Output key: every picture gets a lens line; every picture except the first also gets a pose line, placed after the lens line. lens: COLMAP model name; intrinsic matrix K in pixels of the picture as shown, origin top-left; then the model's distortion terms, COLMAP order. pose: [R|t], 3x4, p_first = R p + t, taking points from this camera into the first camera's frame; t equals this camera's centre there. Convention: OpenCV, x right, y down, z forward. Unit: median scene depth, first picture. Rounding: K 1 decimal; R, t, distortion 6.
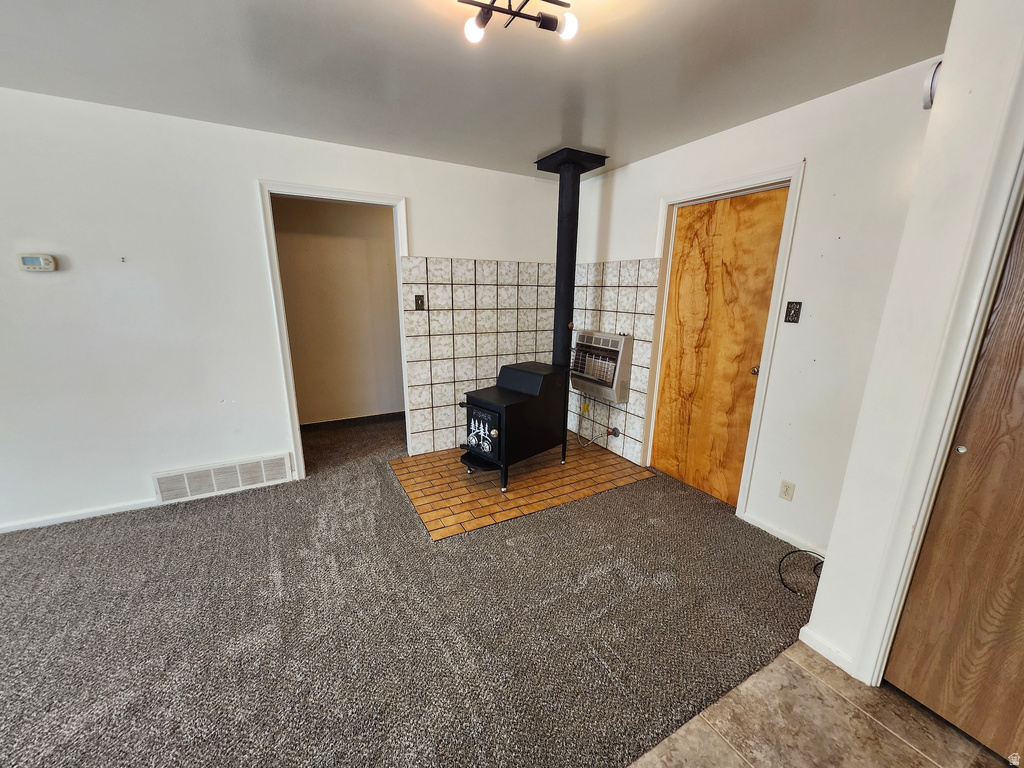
lens RADIAL K [[401.2, 0, 512.0], [0, 401.2, 384.0], [0, 0, 1]] dist [-0.000517, -0.000345]
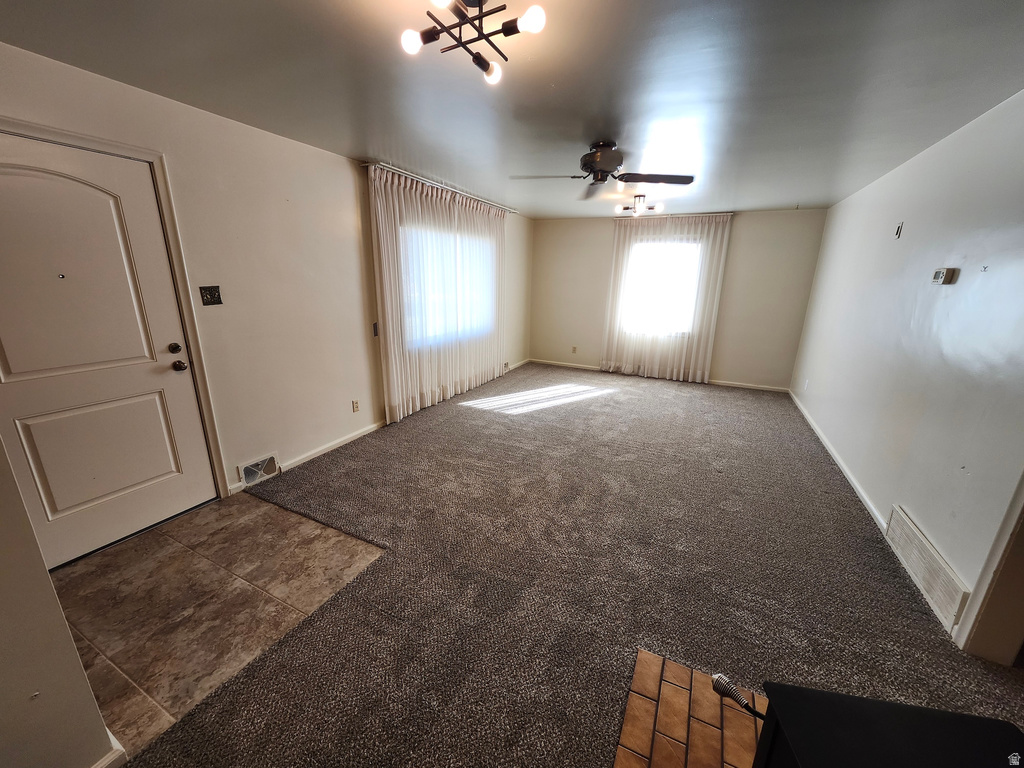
lens RADIAL K [[401.6, 0, 517.1], [0, 401.6, 395.2], [0, 0, 1]] dist [0.000168, -0.000008]
pose [[-0.811259, 0.137185, -0.568365, 0.251514], [-0.160852, 0.882209, 0.442531, -0.223829], [0.562125, 0.450430, -0.693634, 0.884084]]
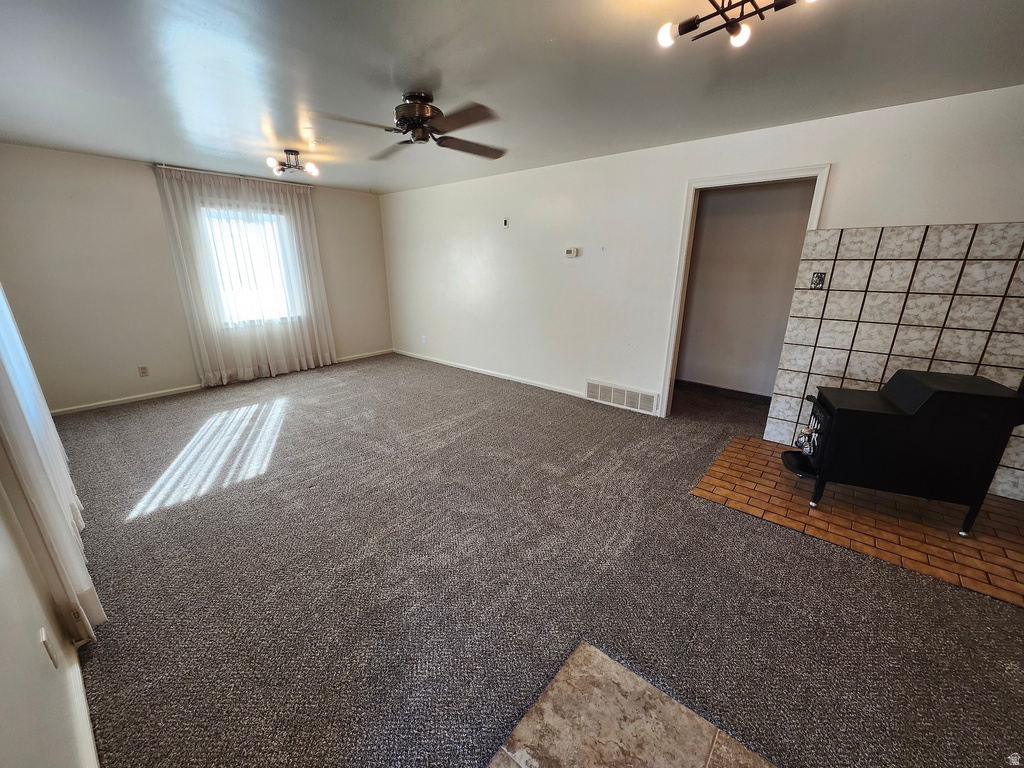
lens RADIAL K [[401.2, 0, 512.0], [0, 401.2, 384.0], [0, 0, 1]] dist [-0.000517, -0.000345]
pose [[0.364023, 0.261249, -0.894000, 0.414022], [-0.208458, 0.958359, 0.195175, -0.014734], [0.907762, 0.115314, 0.403324, 0.040004]]
